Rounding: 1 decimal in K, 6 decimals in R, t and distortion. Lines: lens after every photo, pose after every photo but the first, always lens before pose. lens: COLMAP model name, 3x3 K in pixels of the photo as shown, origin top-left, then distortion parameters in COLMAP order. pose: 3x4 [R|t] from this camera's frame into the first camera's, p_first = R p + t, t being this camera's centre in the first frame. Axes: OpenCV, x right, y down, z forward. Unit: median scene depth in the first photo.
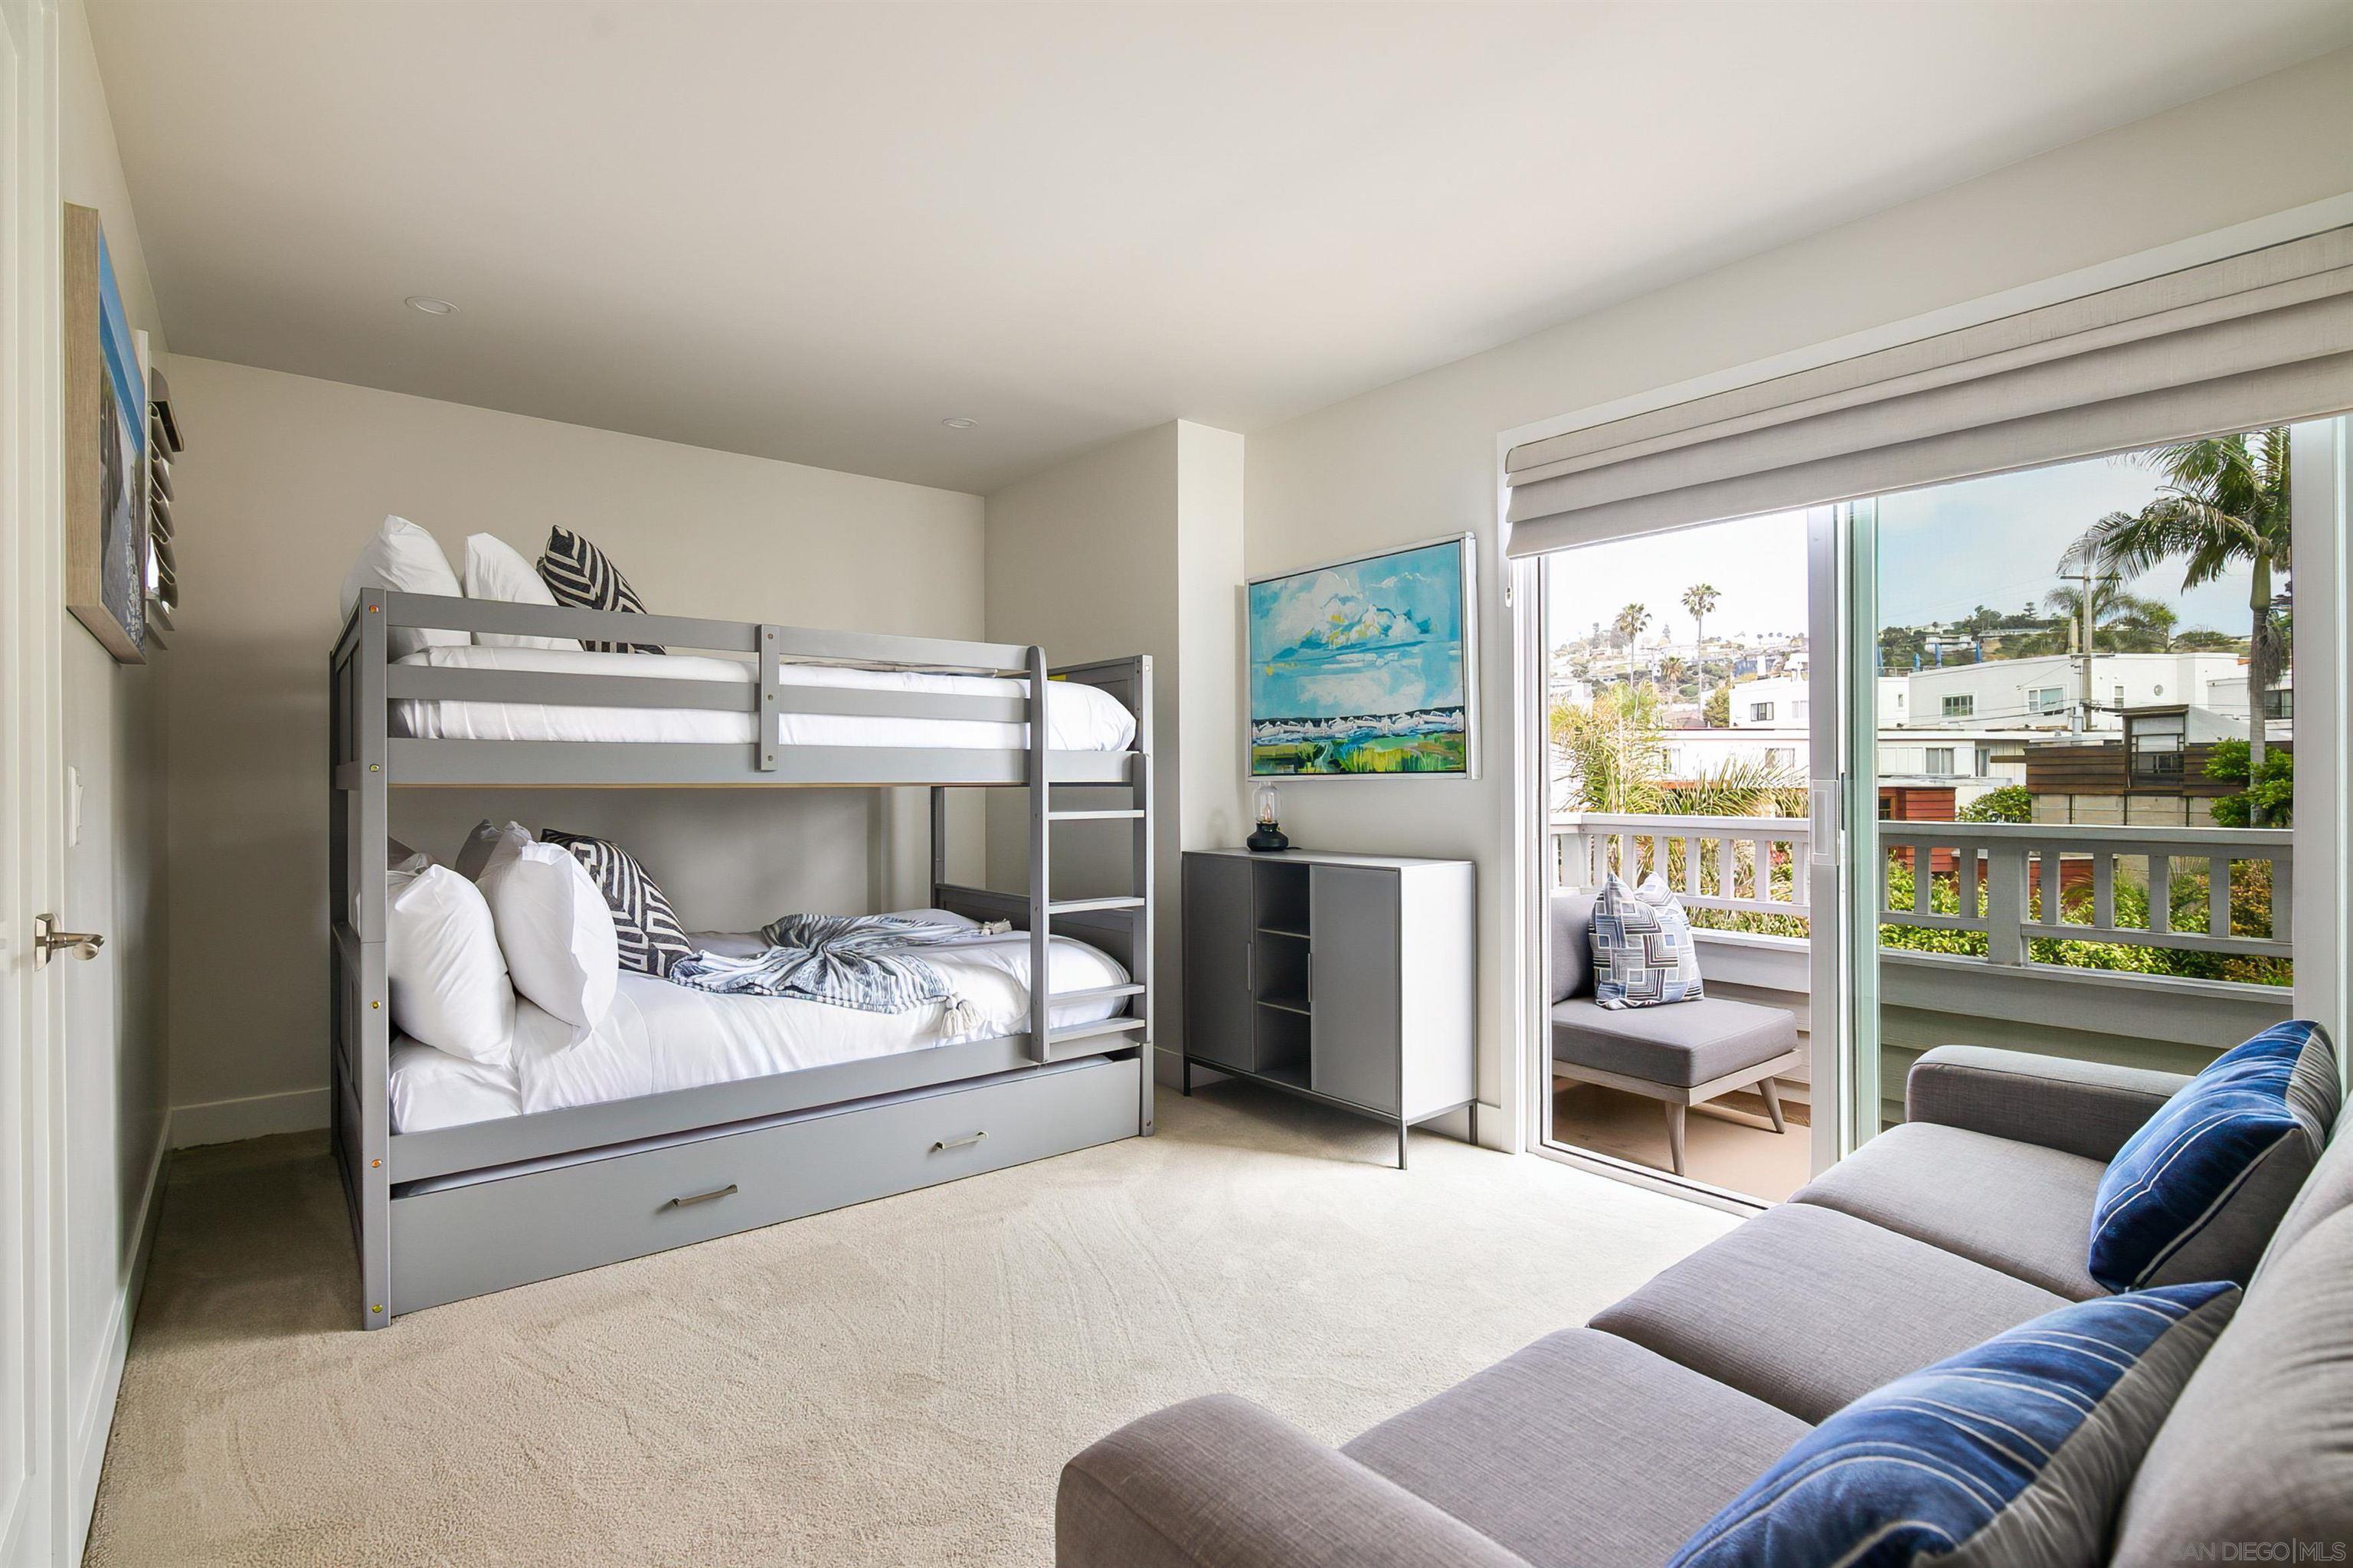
lens RADIAL K [[1122.7, 0, 1178.0], [0, 1122.7, 780.4], [0, 0, 1]] dist [0.003171, 0.000714]
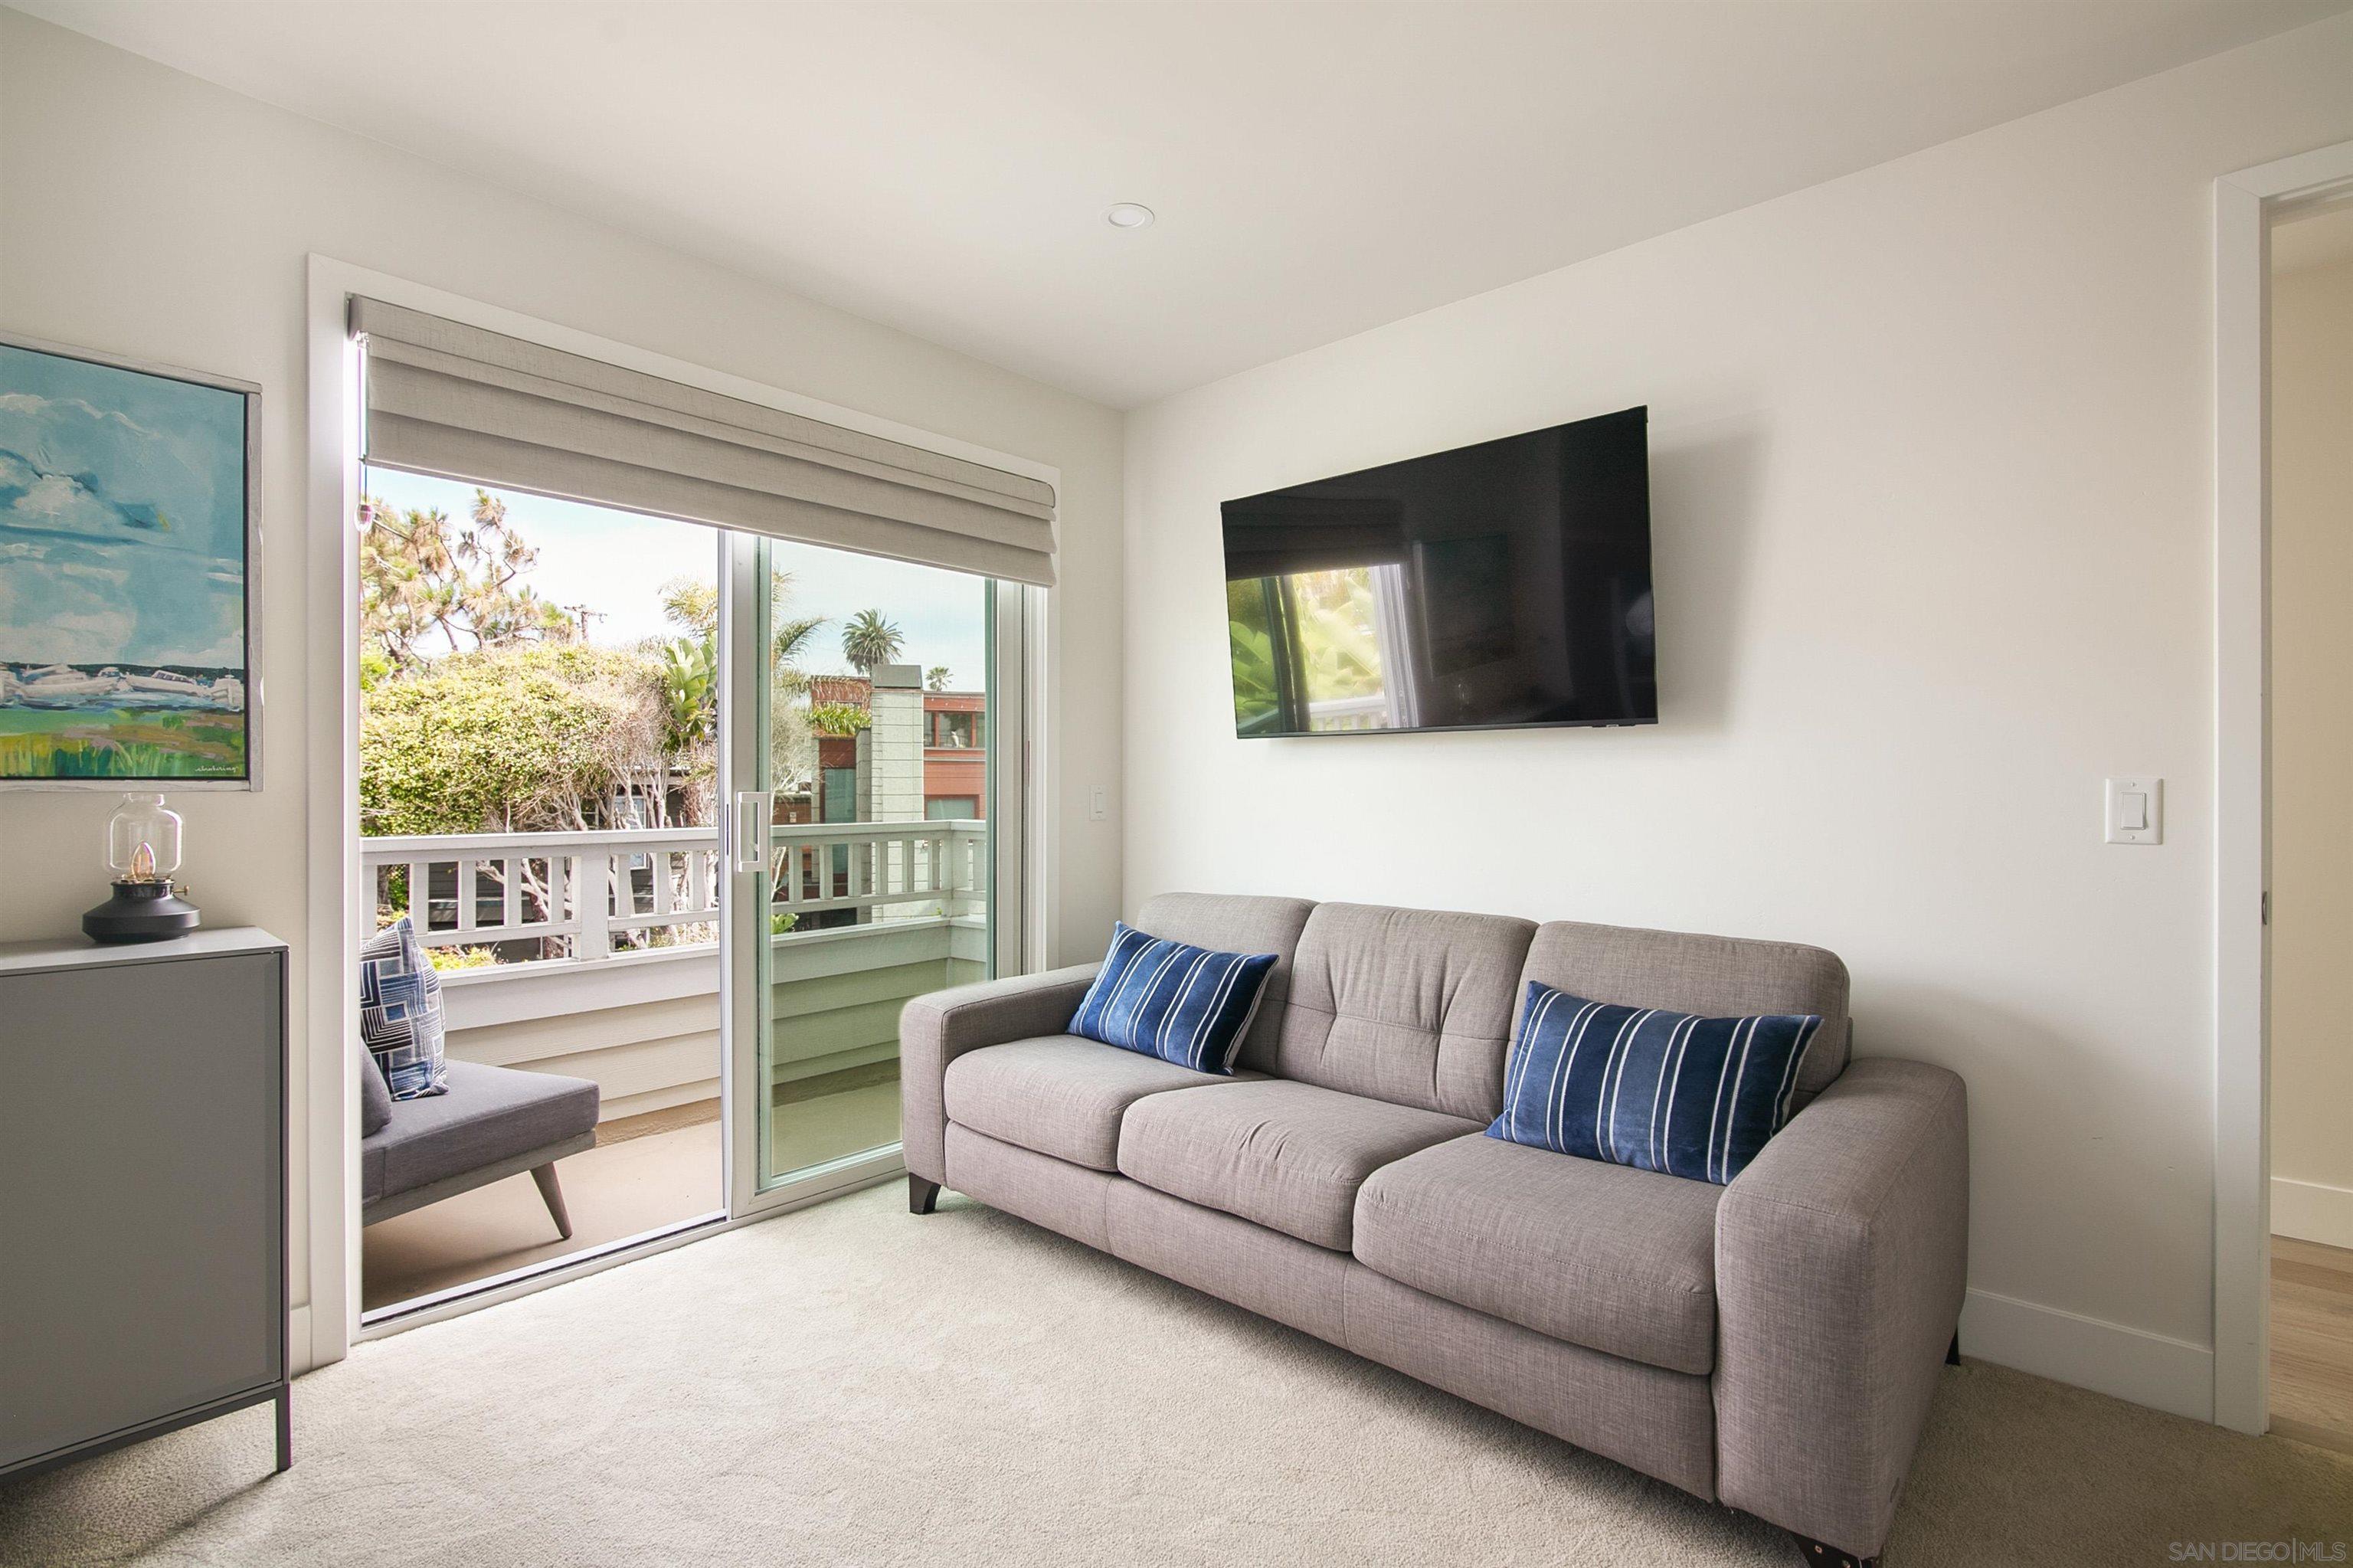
lens RADIAL K [[1122.7, 0, 1172.5], [0, 1122.7, 788.1], [0, 0, 1]] dist [0.003171, 0.000714]
pose [[-0.161747, 0.006416, 0.986811, -0.432217], [0.009235, 0.999945, -0.004988, 0.005143], [-0.986789, 0.008306, -0.161797, 0.618433]]
